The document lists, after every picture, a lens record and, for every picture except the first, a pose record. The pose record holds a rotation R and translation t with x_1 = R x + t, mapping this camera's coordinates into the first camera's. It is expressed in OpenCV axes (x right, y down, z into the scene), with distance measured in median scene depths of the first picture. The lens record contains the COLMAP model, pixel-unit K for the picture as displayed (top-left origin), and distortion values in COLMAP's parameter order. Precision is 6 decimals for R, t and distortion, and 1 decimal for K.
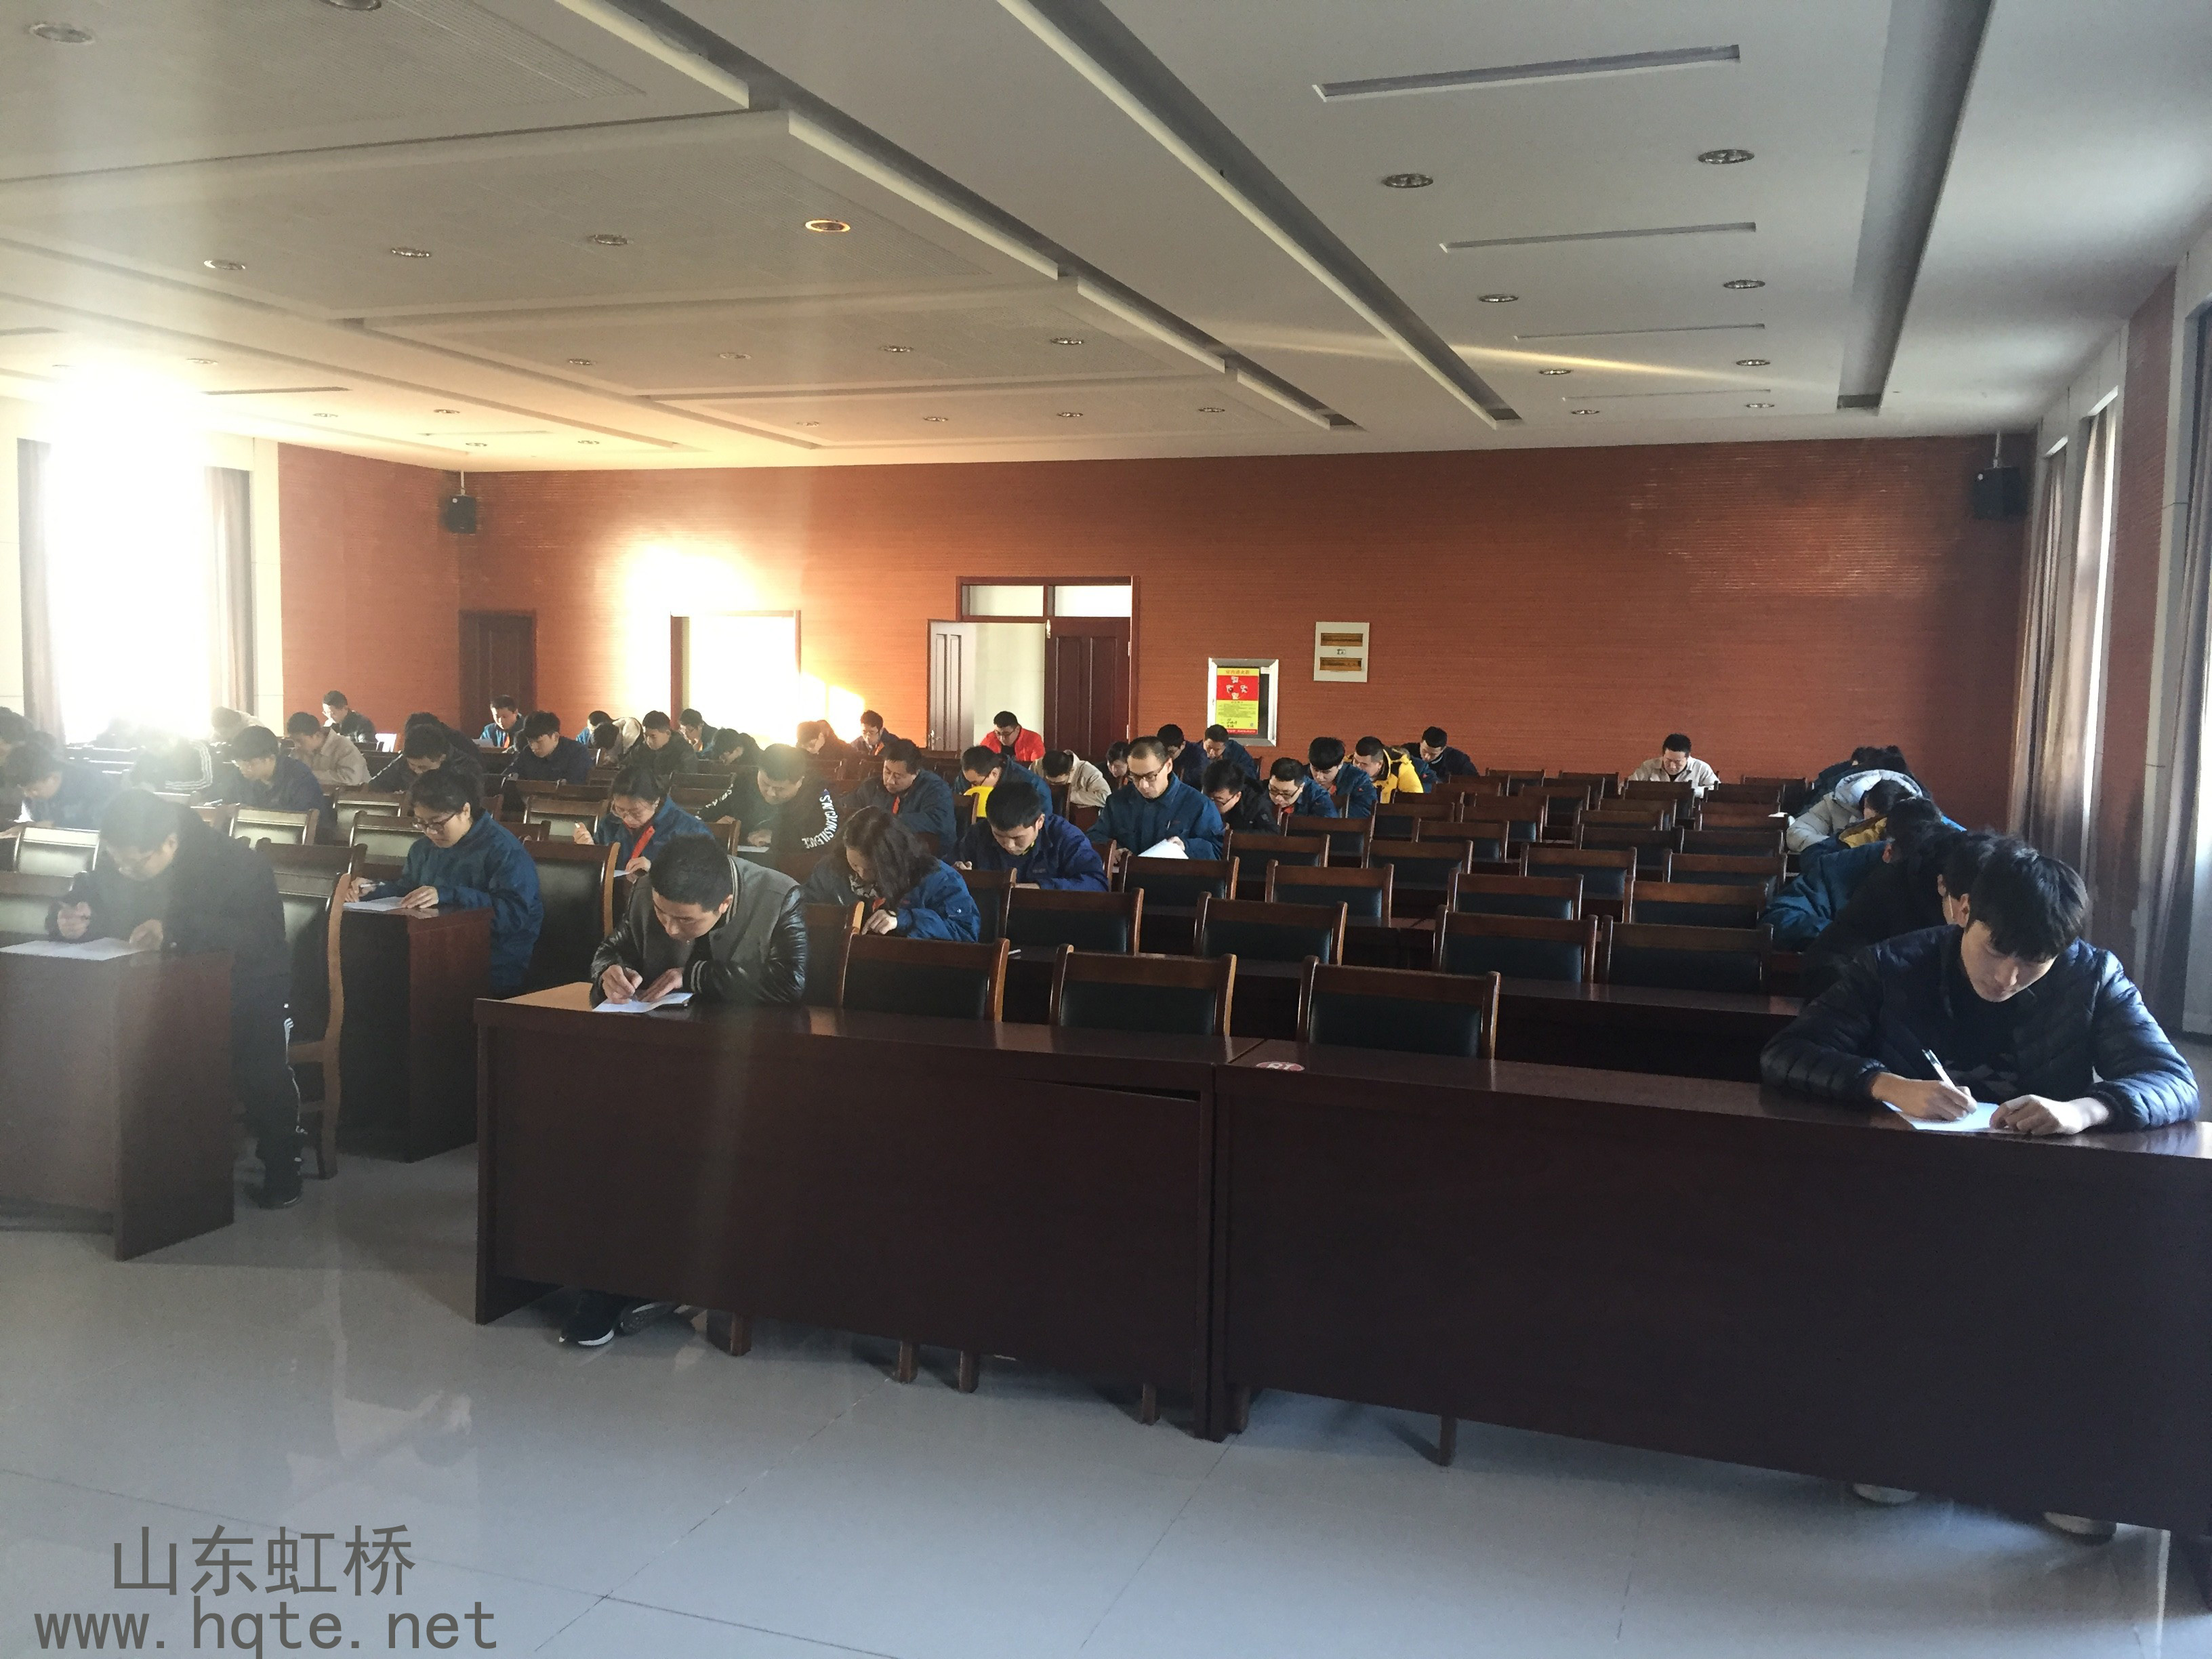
lens RADIAL K [[1870.8, 0, 1124.4], [0, 1870.8, 834.4], [0, 0, 1]] dist [0.037211, -0.016299]
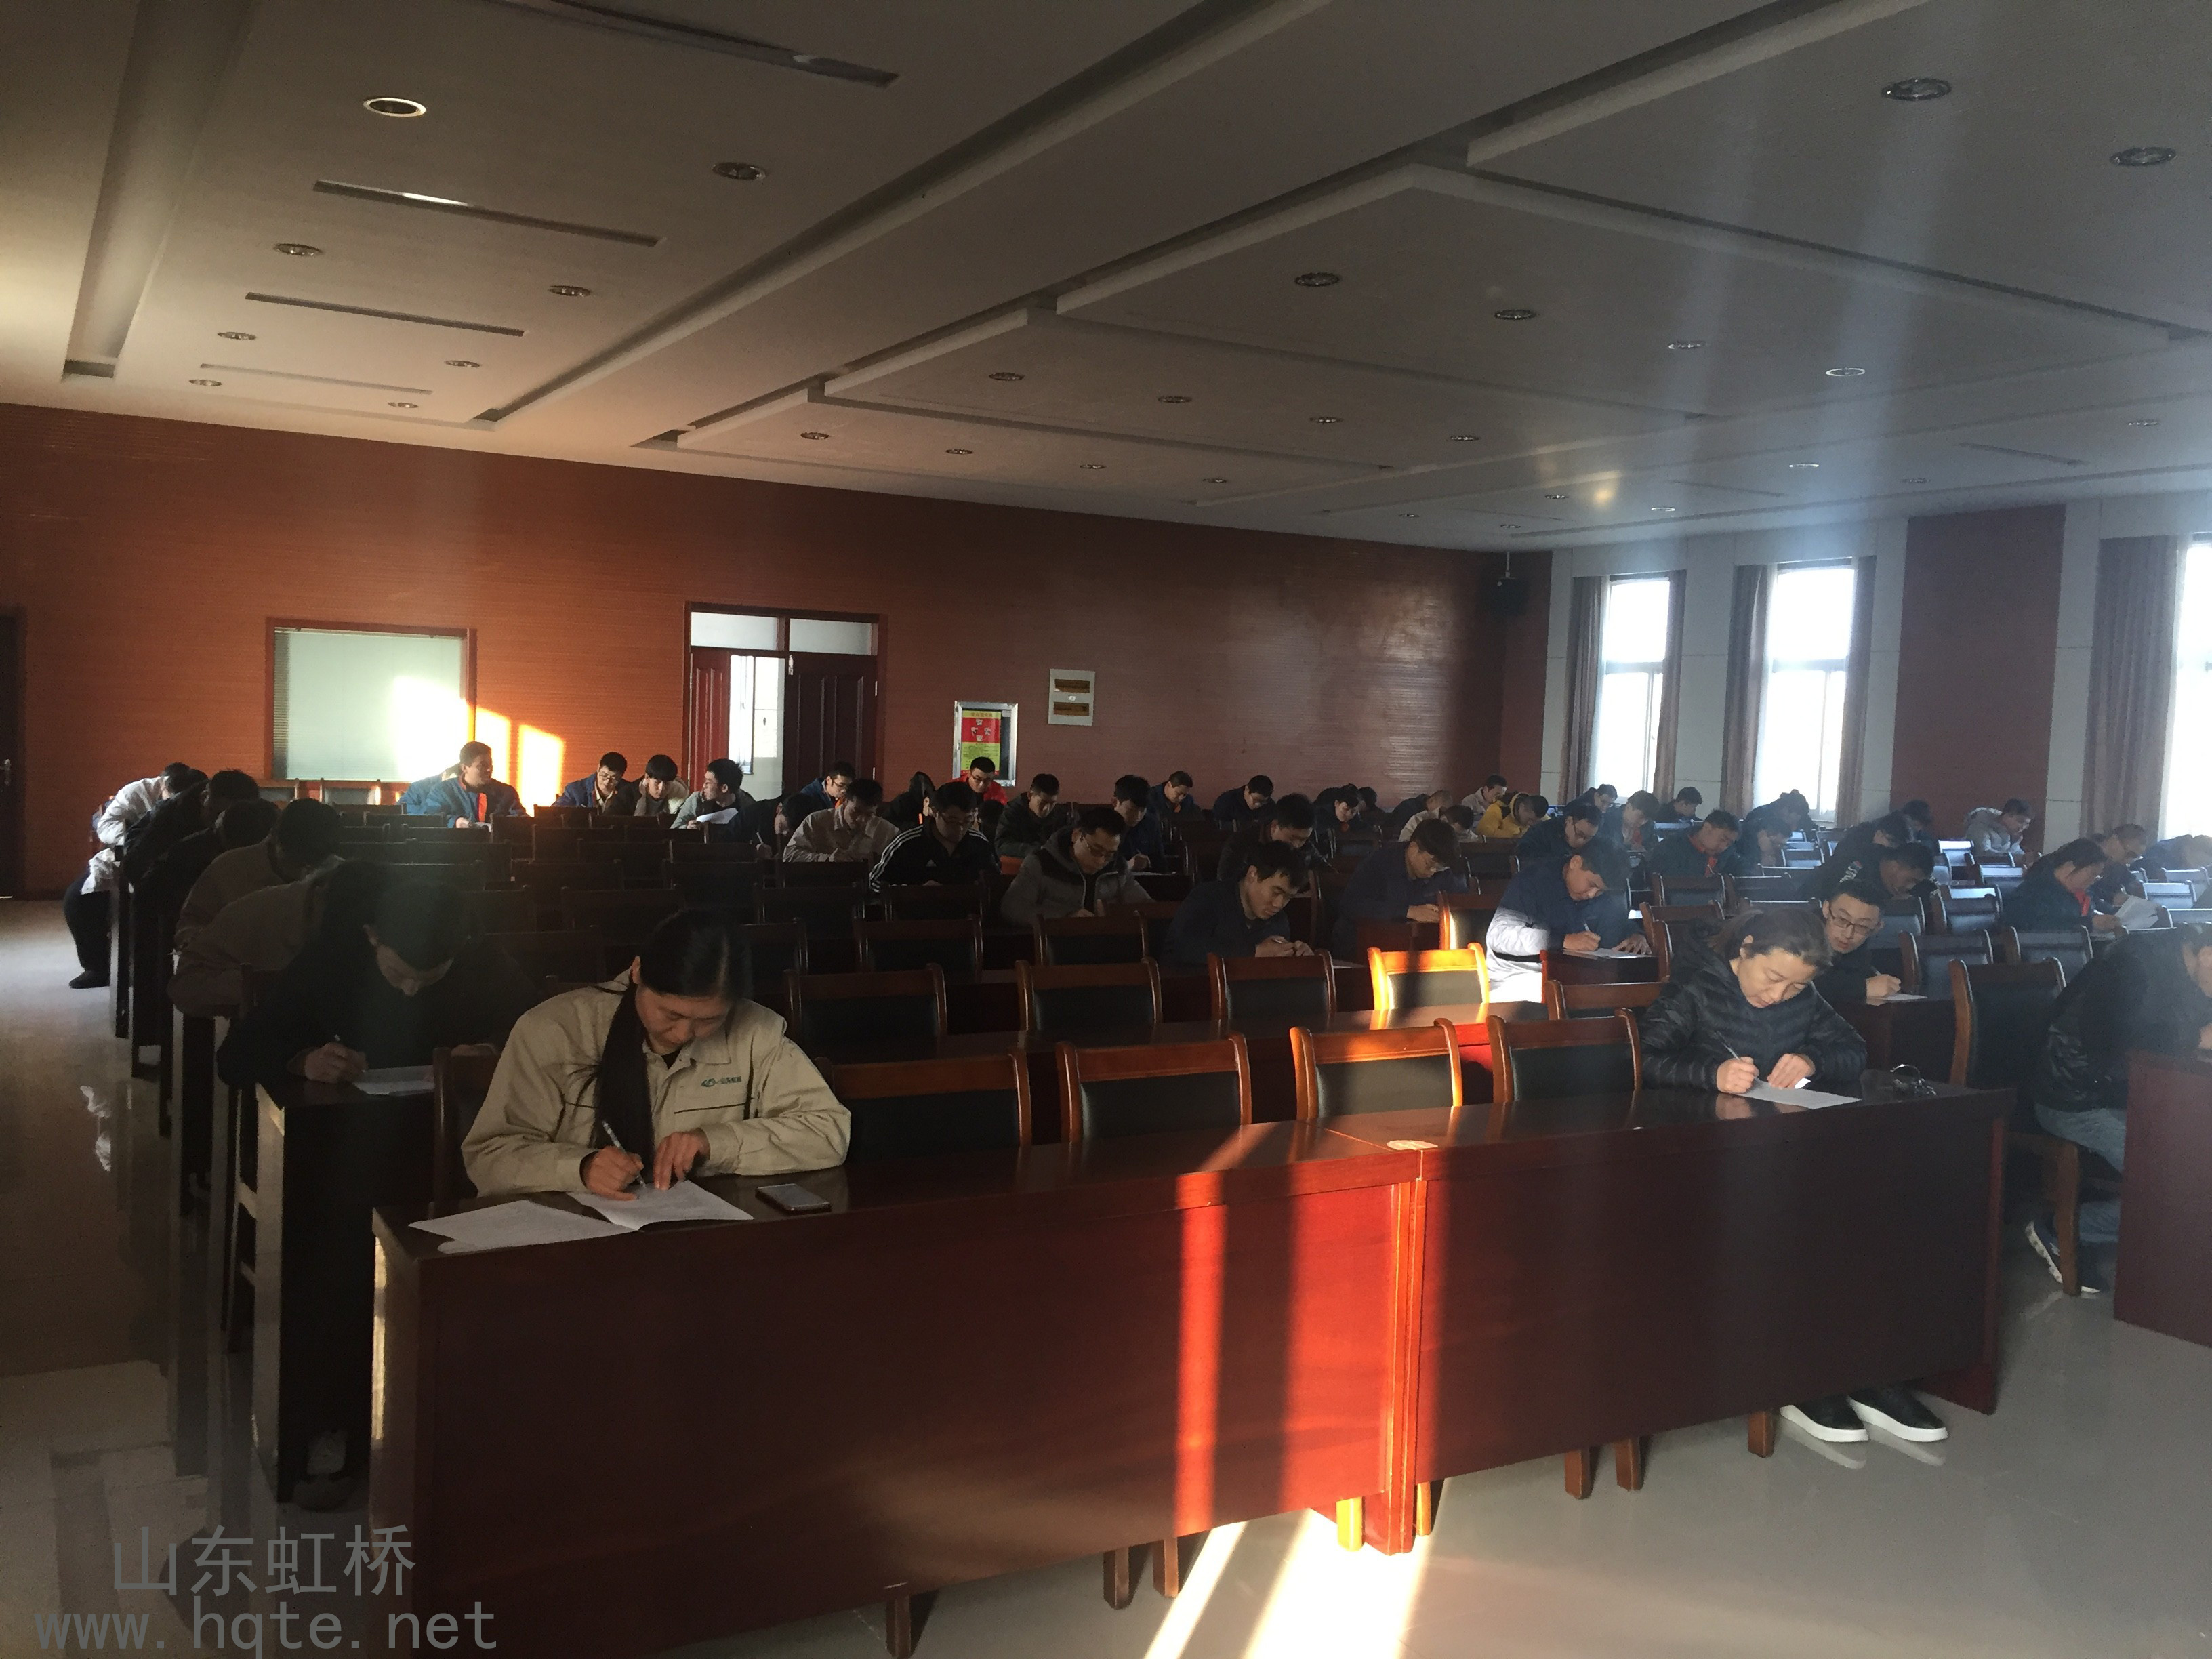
lens RADIAL K [[1870.8, 0, 1119.9], [0, 1870.8, 841.1], [0, 0, 1]] dist [0.037211, -0.016299]
pose [[0.633947, -0.046143, 0.771999, -0.680393], [0.040401, 0.998831, 0.026525, -0.042005], [-0.772320, 0.014374, 0.635071, 0.296451]]
